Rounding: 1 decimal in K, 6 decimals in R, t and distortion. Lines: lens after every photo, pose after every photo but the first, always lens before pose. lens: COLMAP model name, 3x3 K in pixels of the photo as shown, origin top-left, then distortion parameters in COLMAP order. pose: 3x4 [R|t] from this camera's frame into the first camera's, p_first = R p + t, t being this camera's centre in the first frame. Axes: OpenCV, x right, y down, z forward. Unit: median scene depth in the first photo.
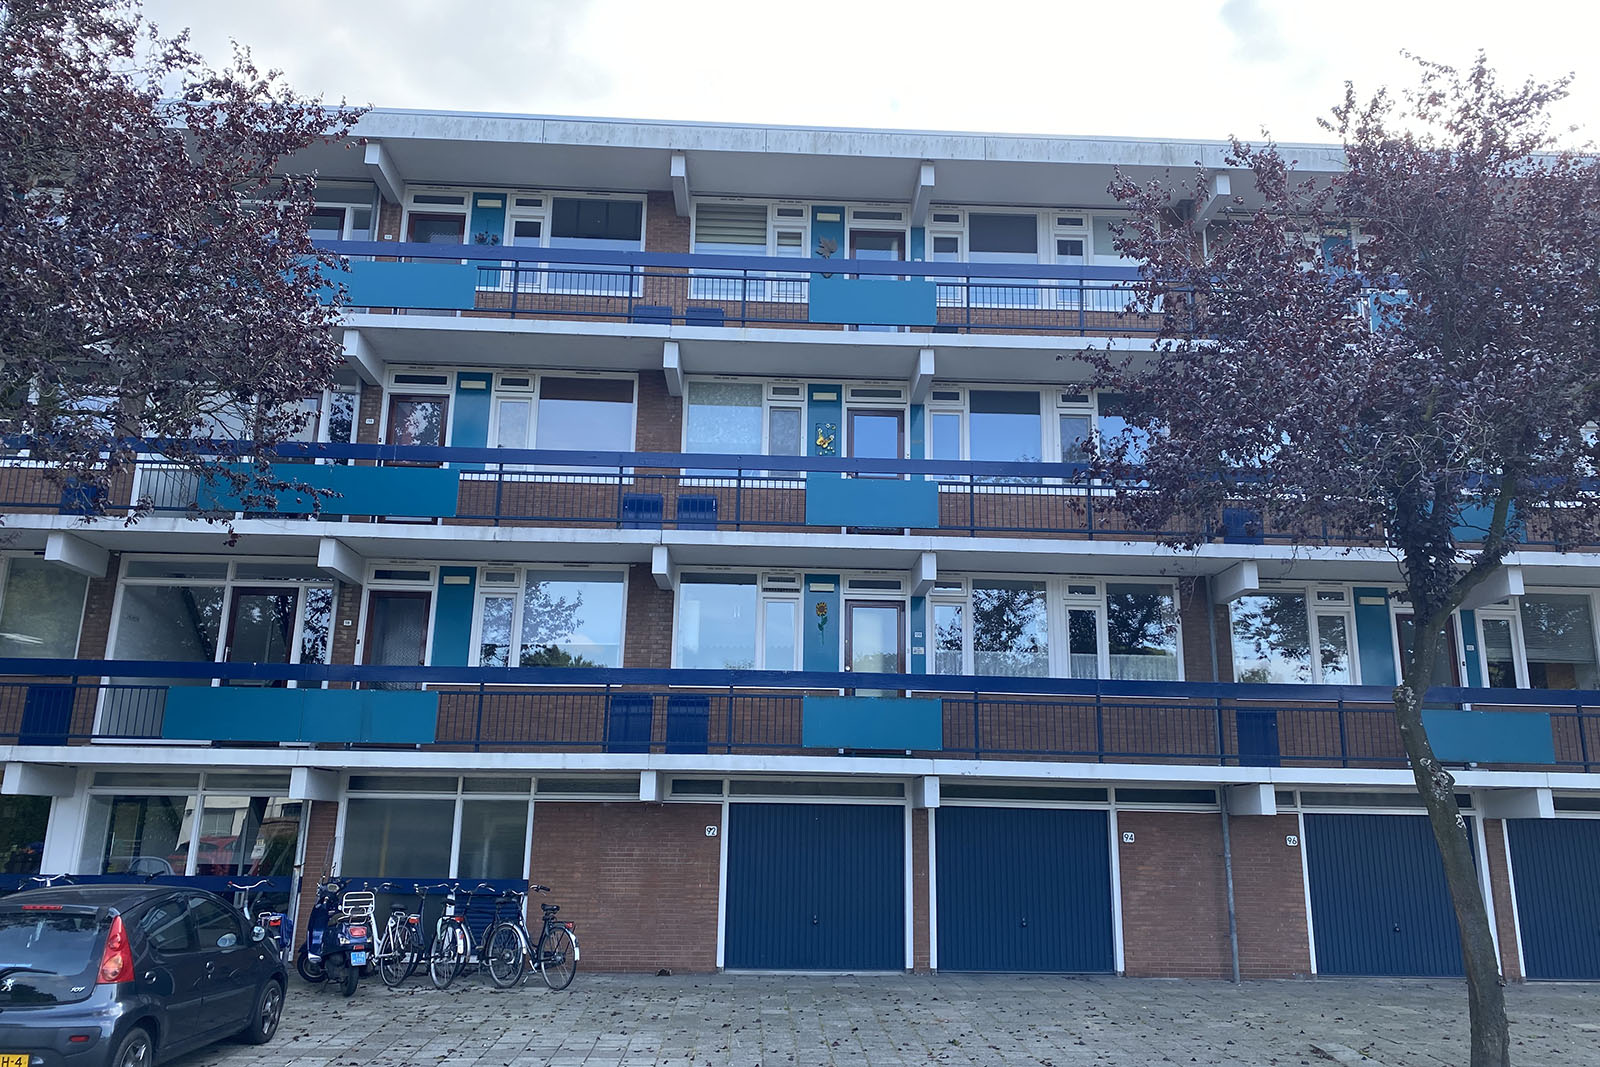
lens RADIAL K [[1243.5, 0, 801.1], [0, 1243.5, 522.1], [0, 0, 1]] dist [0.131567, -0.189234]
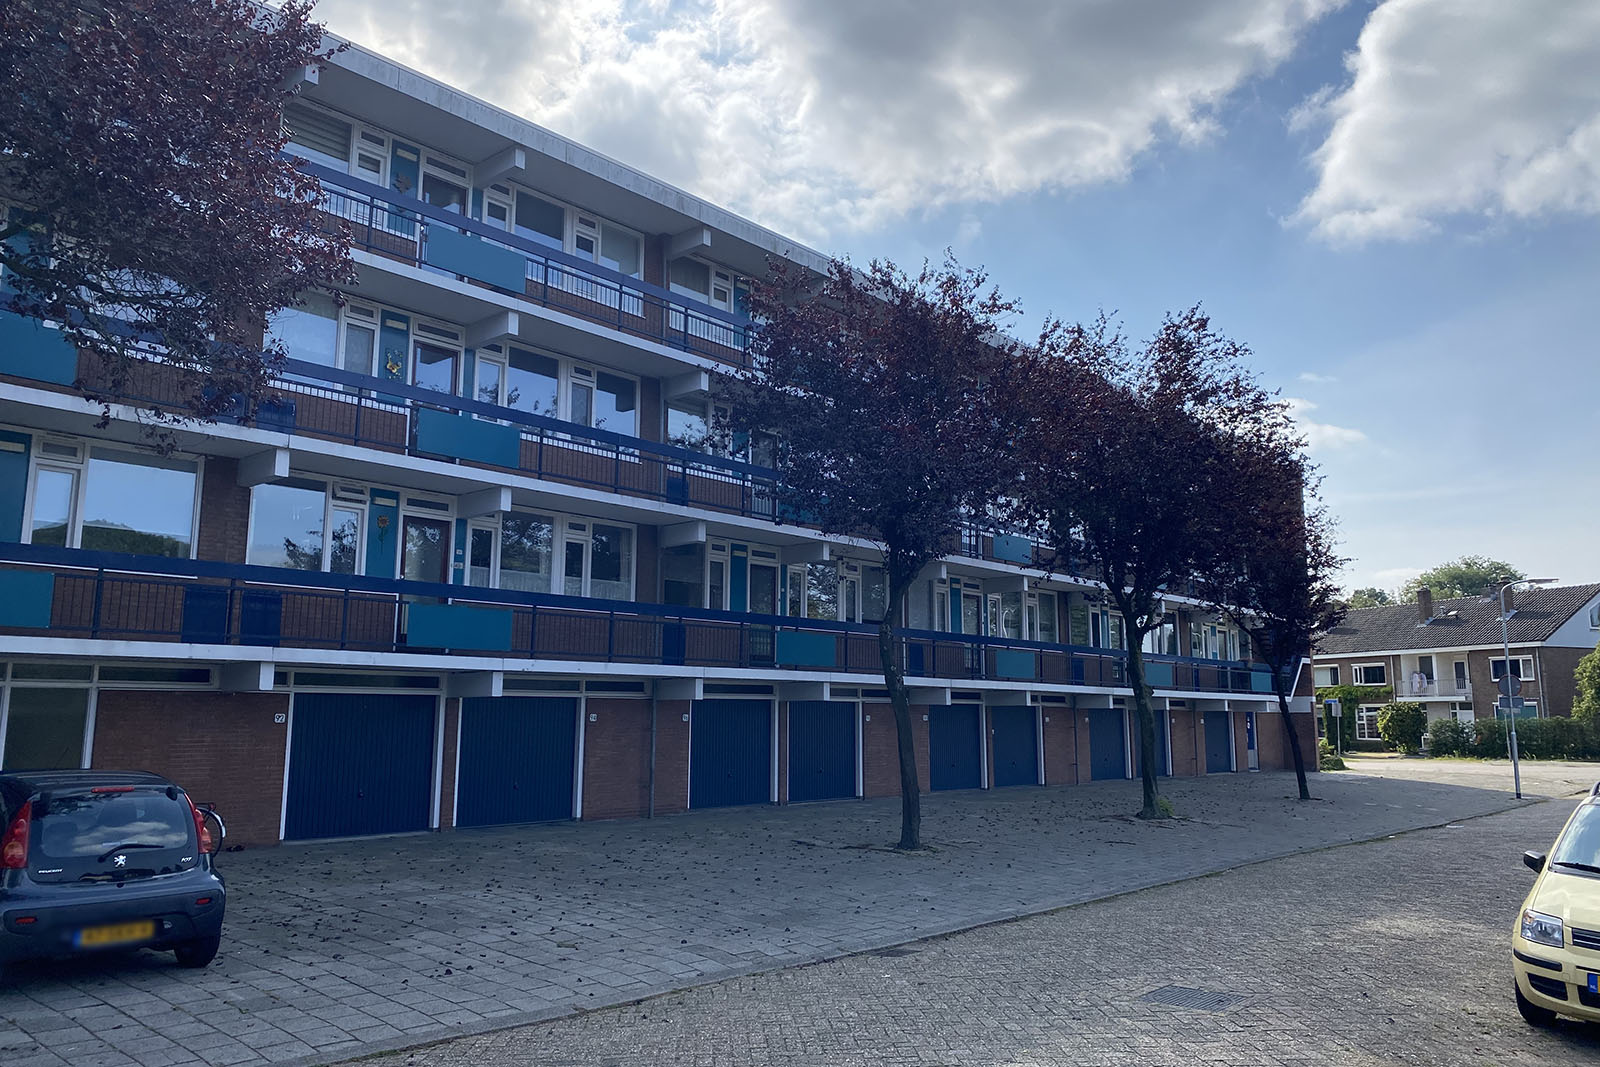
lens RADIAL K [[1229.7, 0, 800.0], [0, 1229.7, 533.5], [0, 0, 1]] dist [0.100901, -0.183103]
pose [[0.691343, 0.096738, 0.716021, -0.511862], [-0.167613, 0.985435, 0.028700, -0.012545], [-0.702816, -0.139856, 0.697488, -0.025272]]
